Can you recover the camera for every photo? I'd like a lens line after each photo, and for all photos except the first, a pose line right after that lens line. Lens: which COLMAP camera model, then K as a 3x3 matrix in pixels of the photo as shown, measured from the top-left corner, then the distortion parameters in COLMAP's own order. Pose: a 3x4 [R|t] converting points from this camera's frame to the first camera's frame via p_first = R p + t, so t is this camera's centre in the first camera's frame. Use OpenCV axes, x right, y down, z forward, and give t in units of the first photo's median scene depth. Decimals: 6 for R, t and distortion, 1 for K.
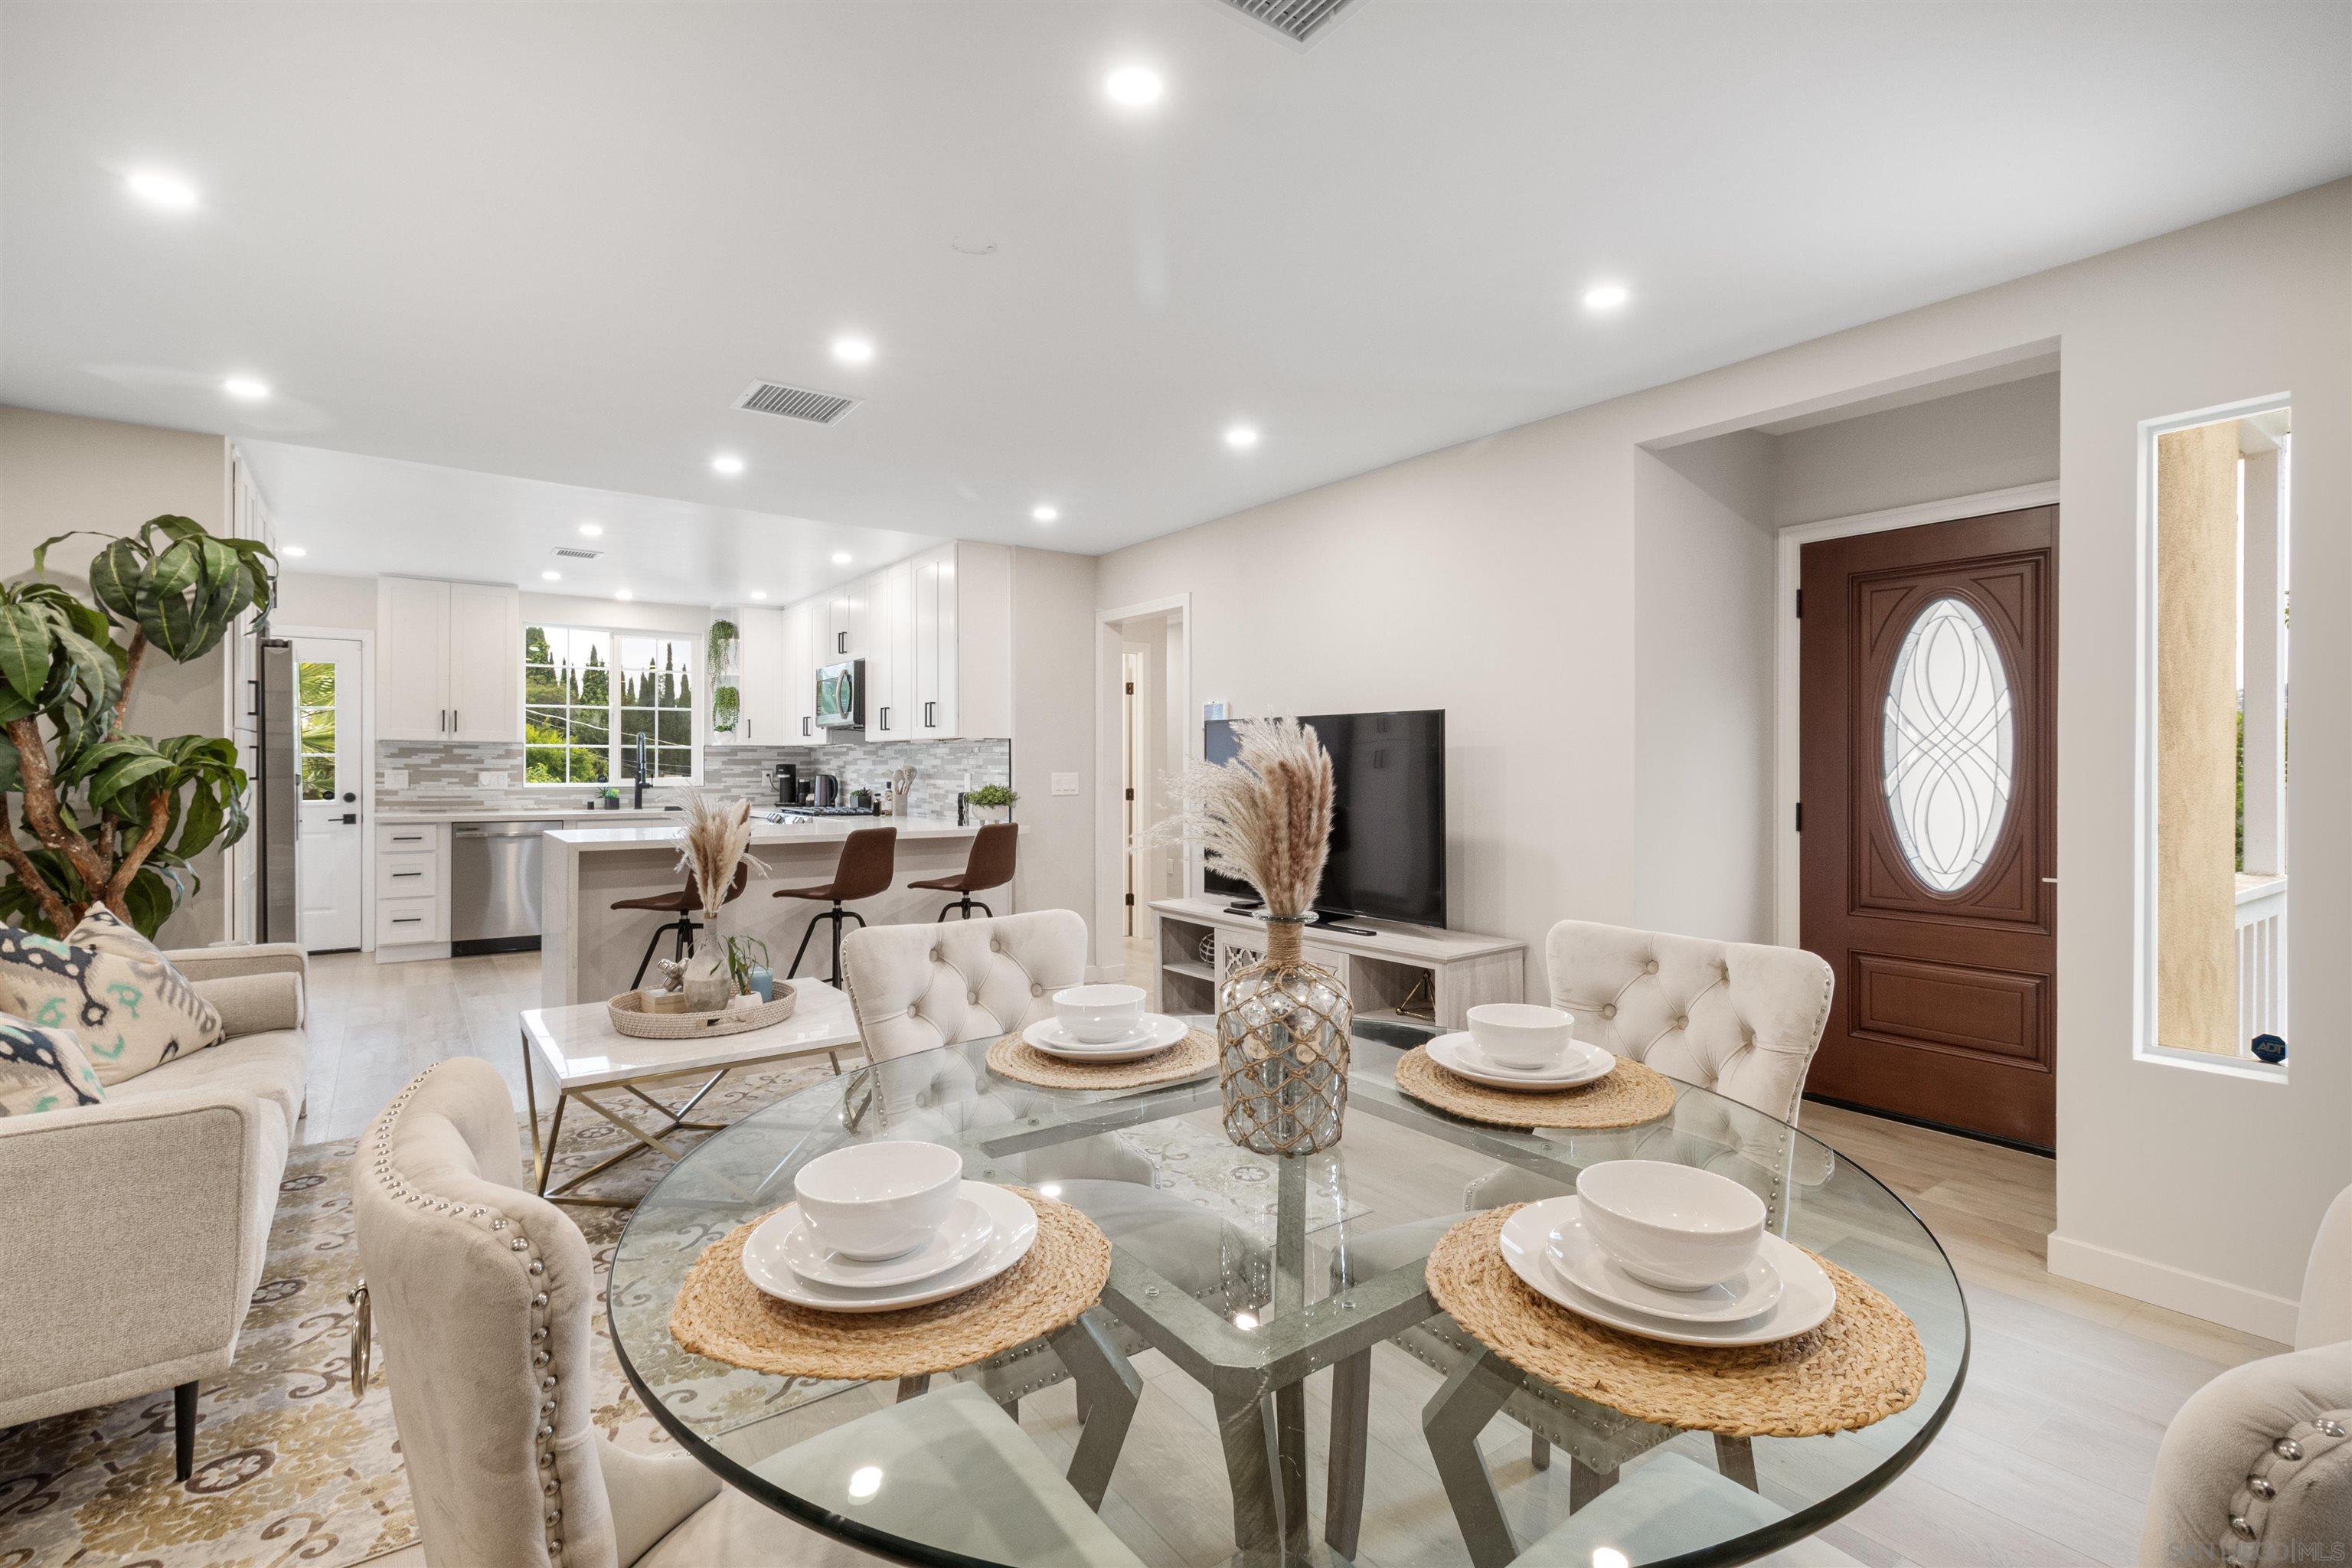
lens RADIAL K [[1083.7, 0, 1179.3], [0, 1083.7, 767.2], [0, 0, 1]] dist [0.003687, -0.000076]
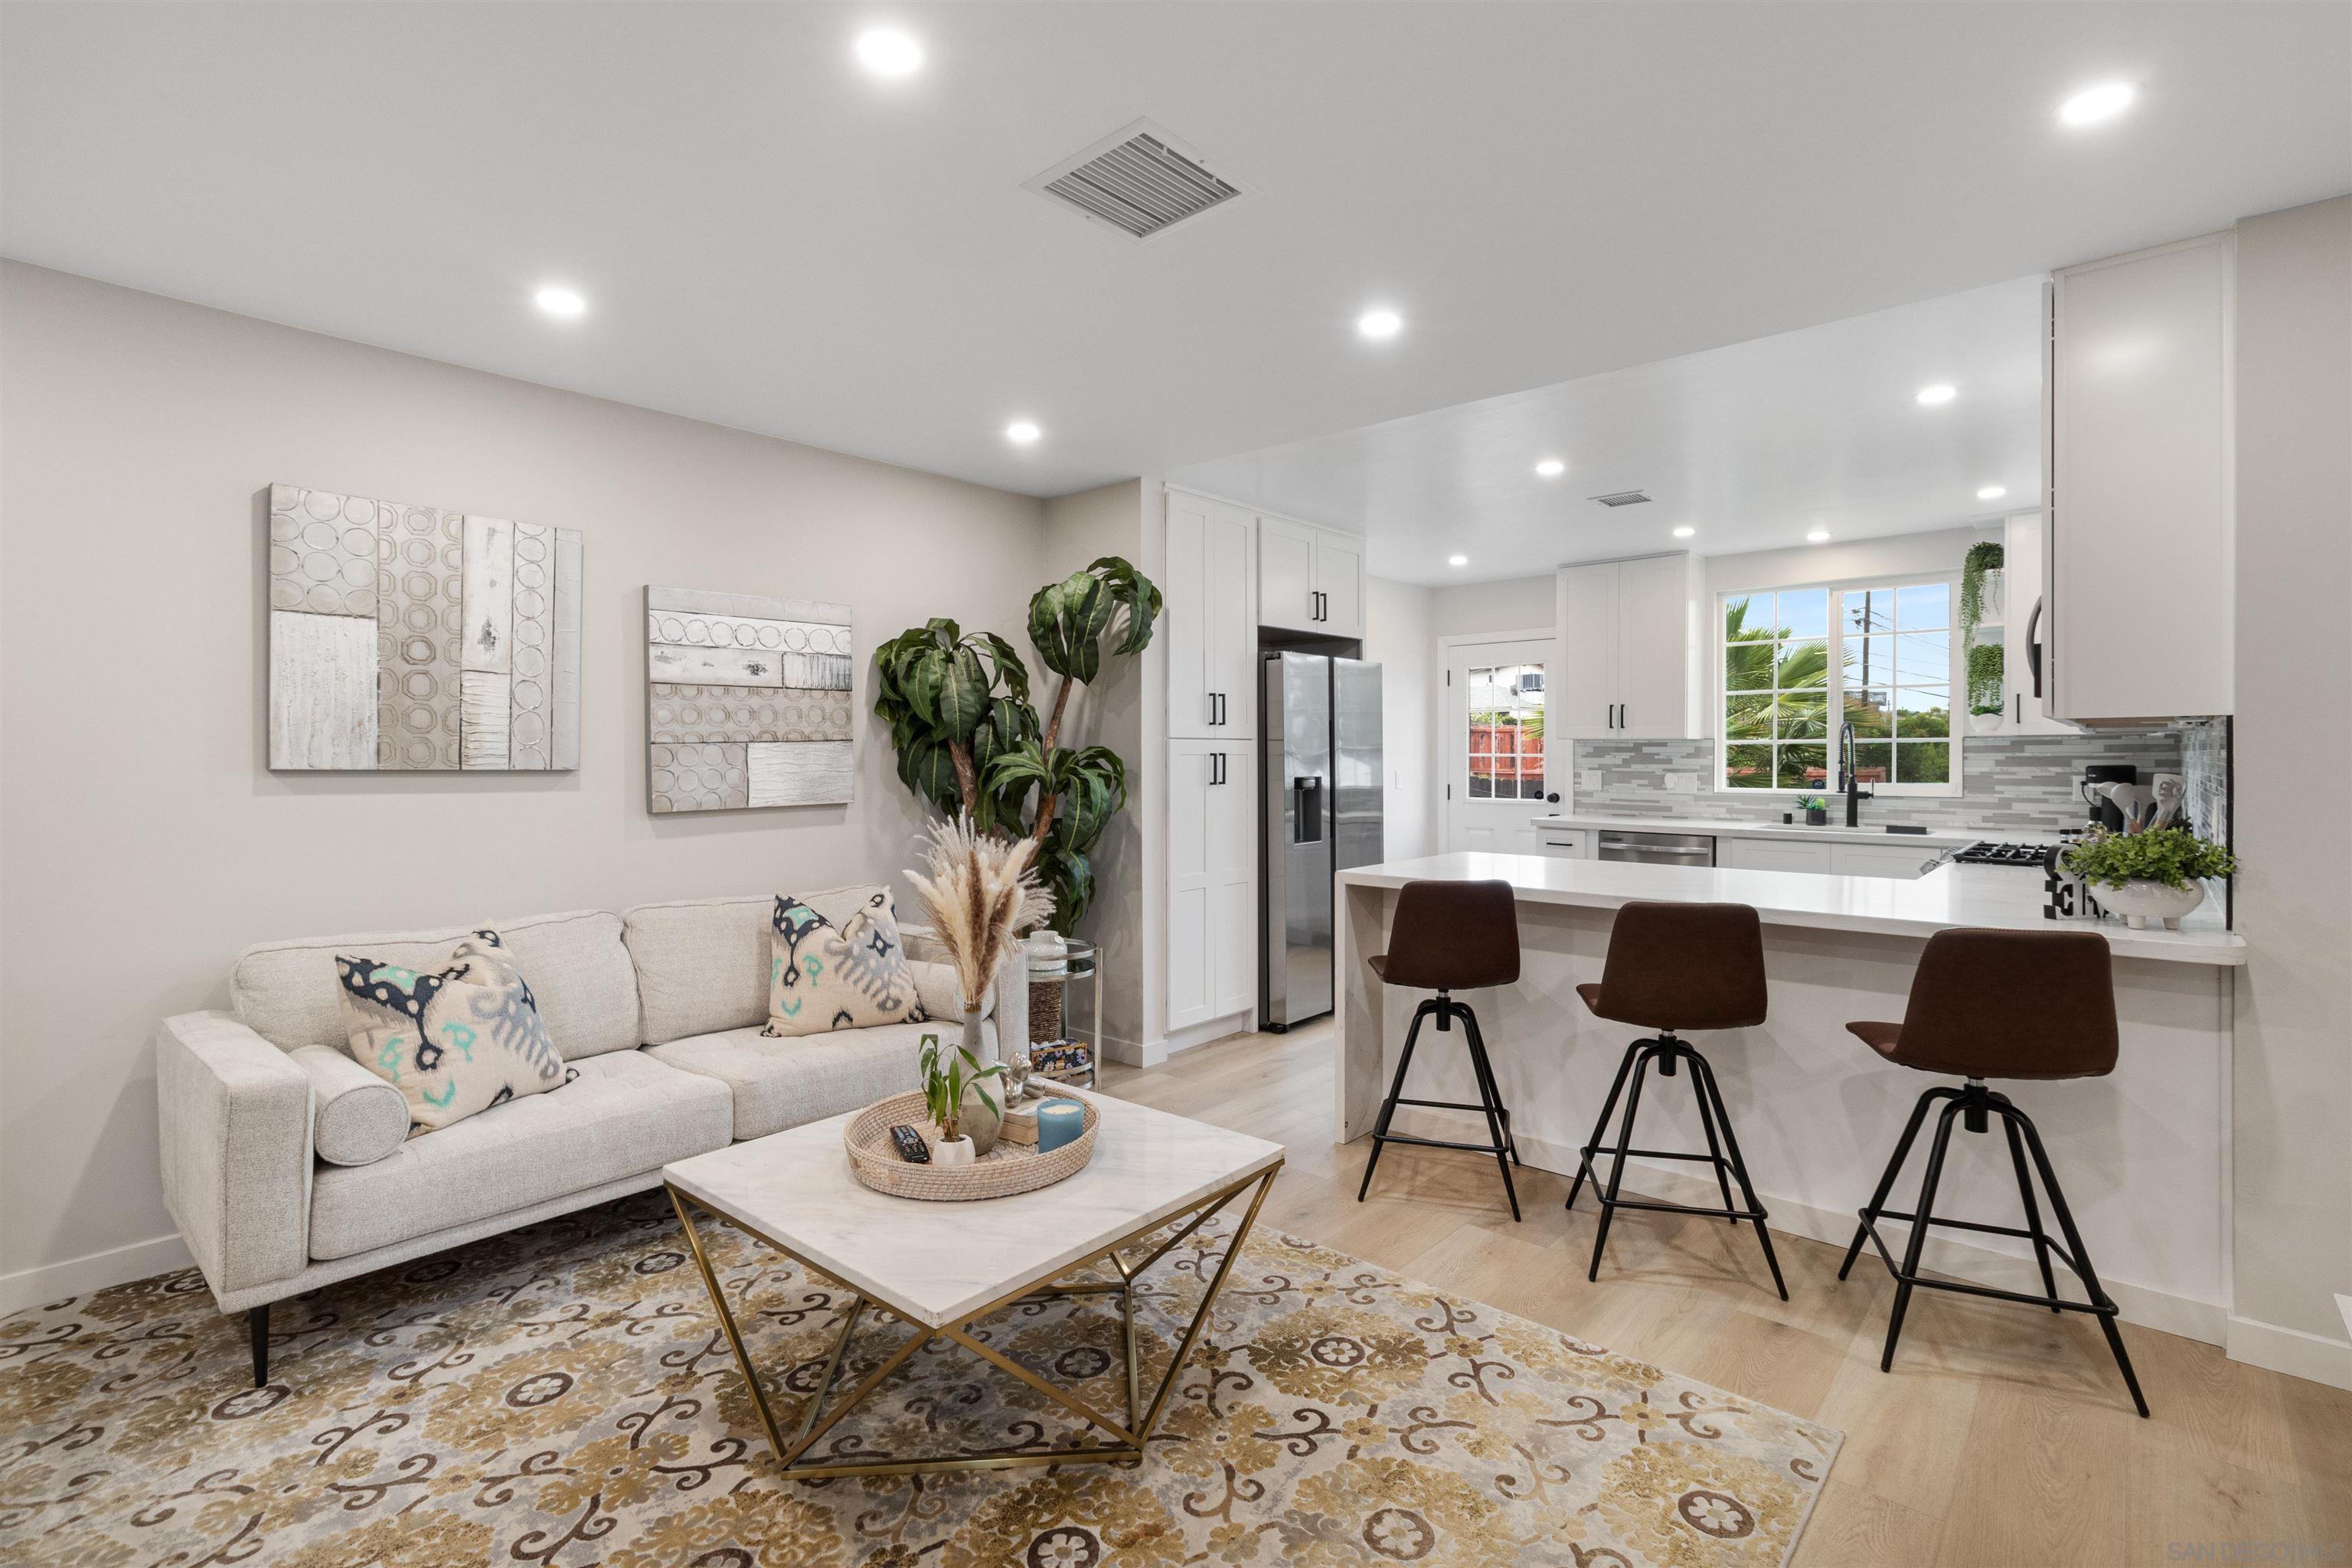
lens RADIAL K [[1083.7, 0, 1180.6], [0, 1083.7, 764.6], [0, 0, 1]] dist [0.003687, -0.000076]
pose [[0.219641, 0.006826, -0.975557, 0.119595], [0.001437, 0.999972, 0.007320, -0.009642], [0.975580, -0.003009, 0.219625, 0.437058]]
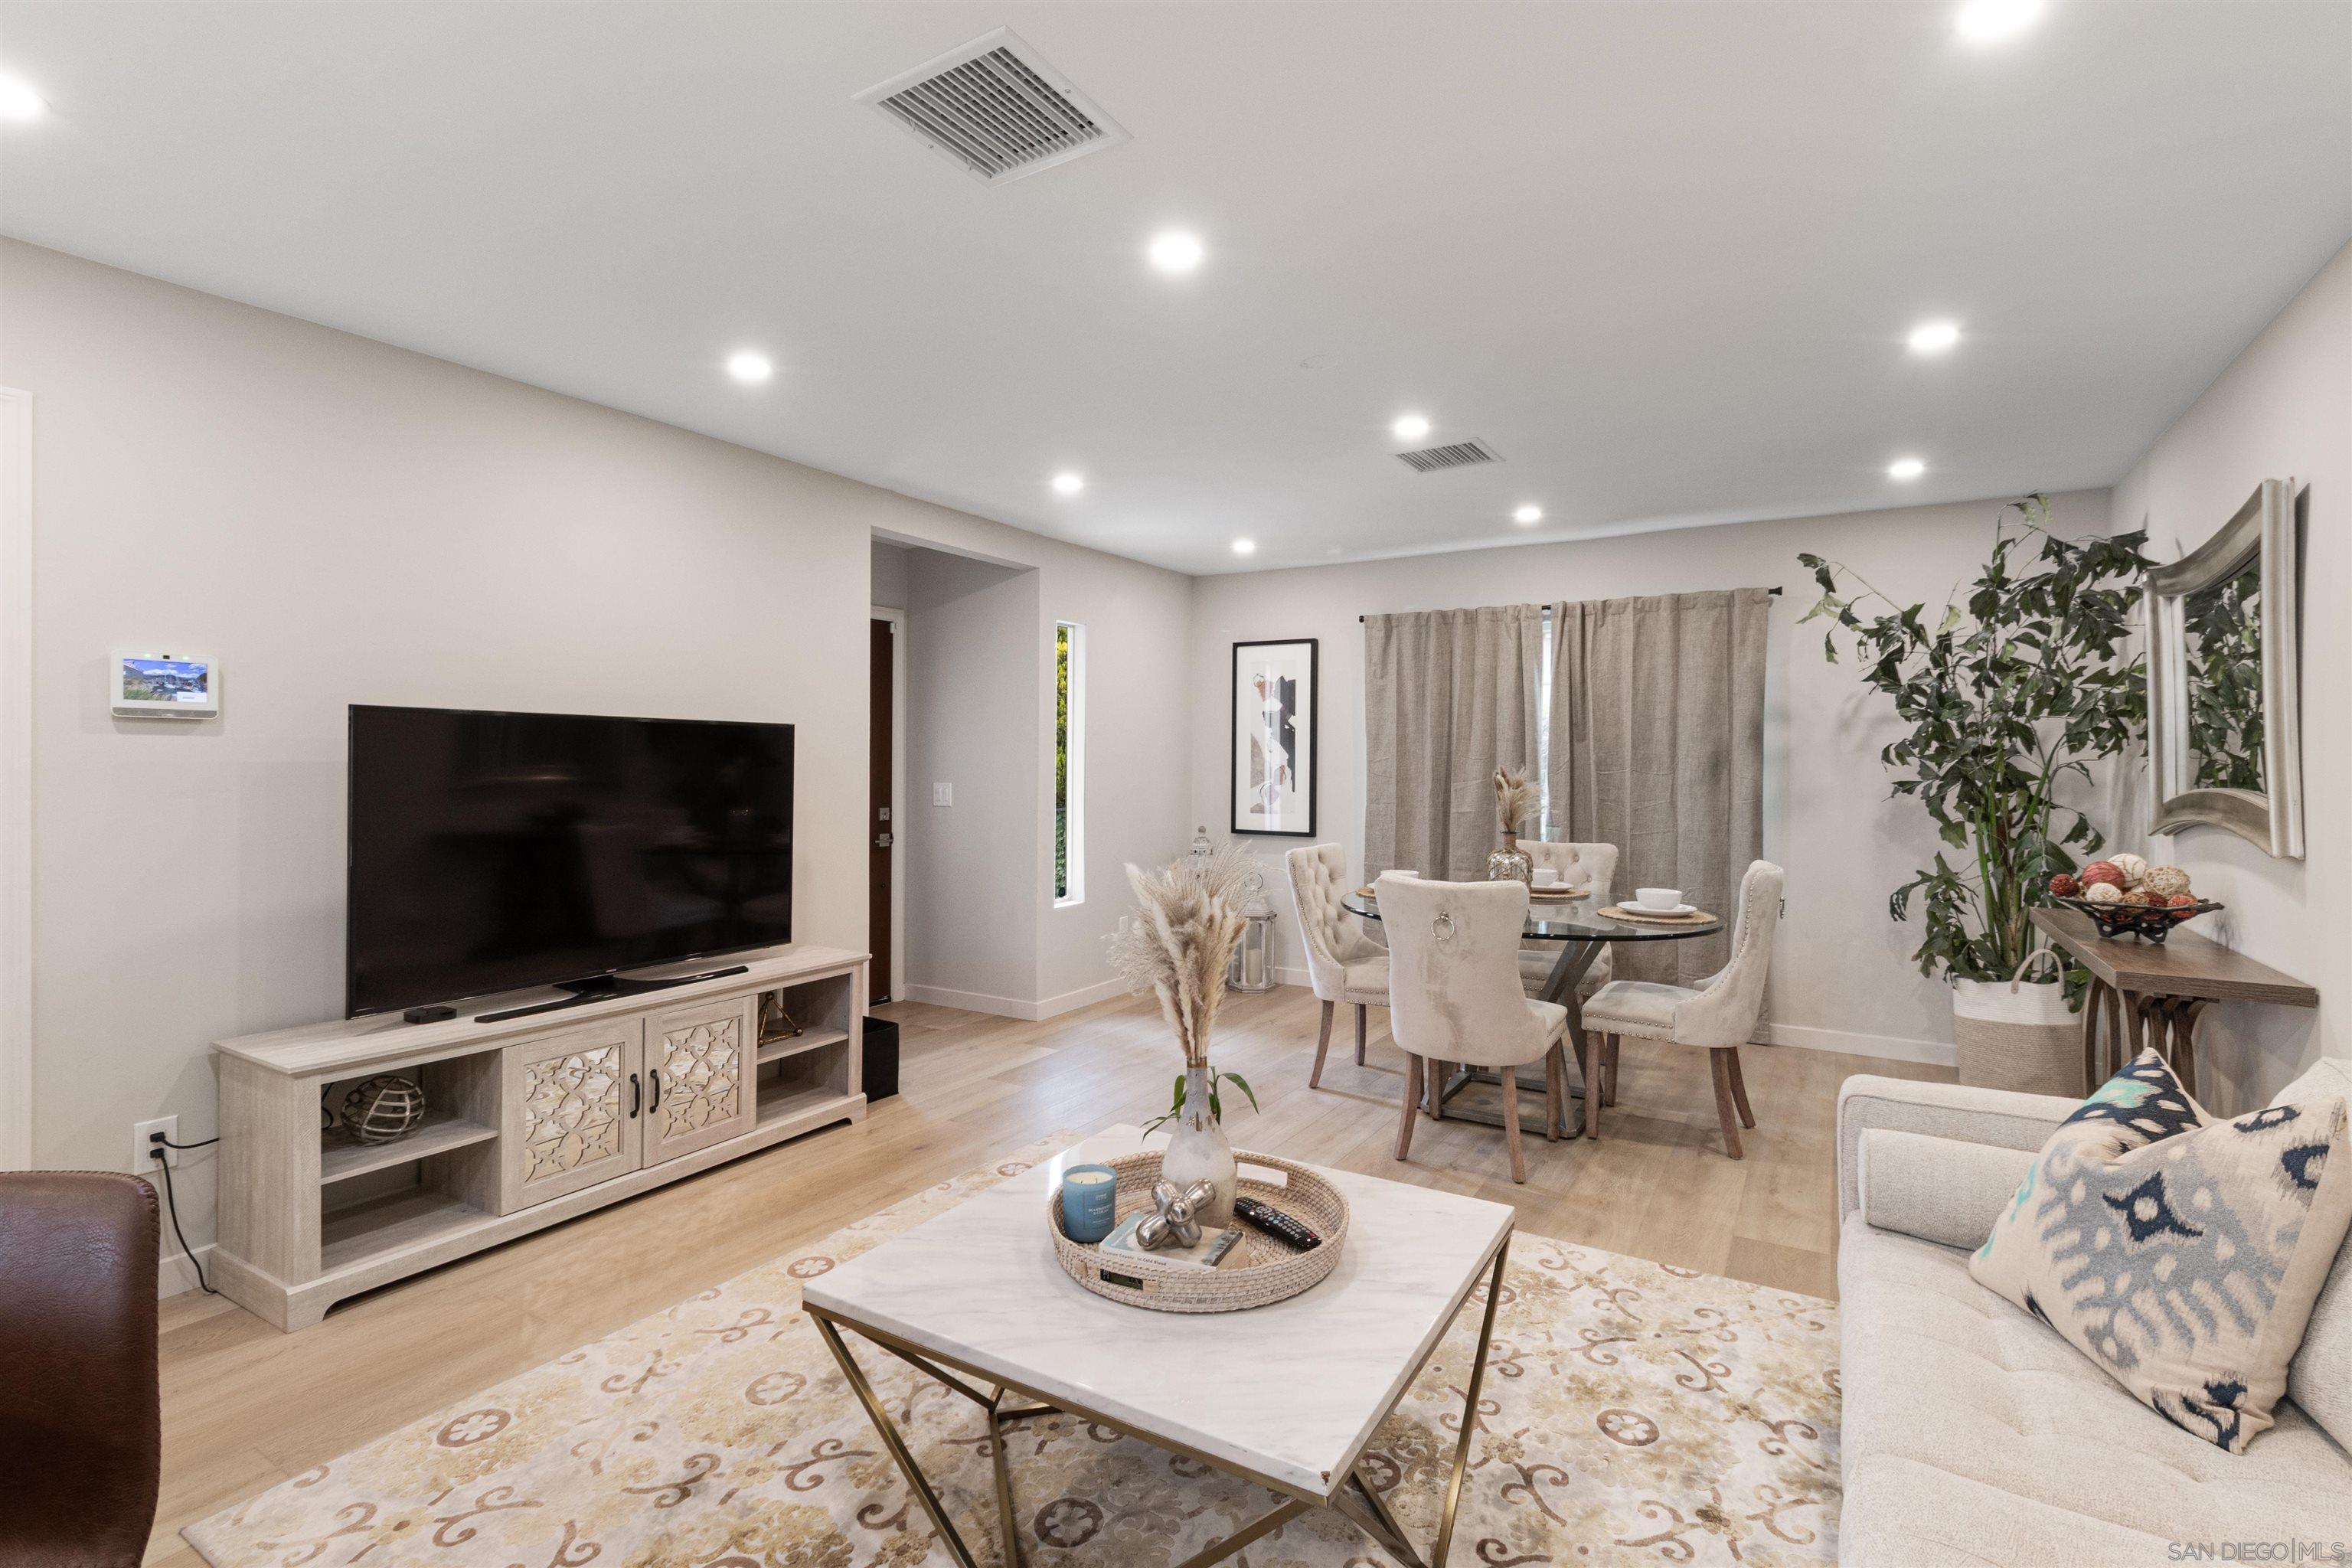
lens RADIAL K [[1083.7, 0, 1184.6], [0, 1083.7, 765.6], [0, 0, 1]] dist [0.003687, -0.000076]
pose [[-0.386158, -0.005863, 0.922414, -0.433251], [-0.004794, 0.999979, 0.004349, -0.011376], [-0.922420, -0.002743, -0.386178, 0.550732]]
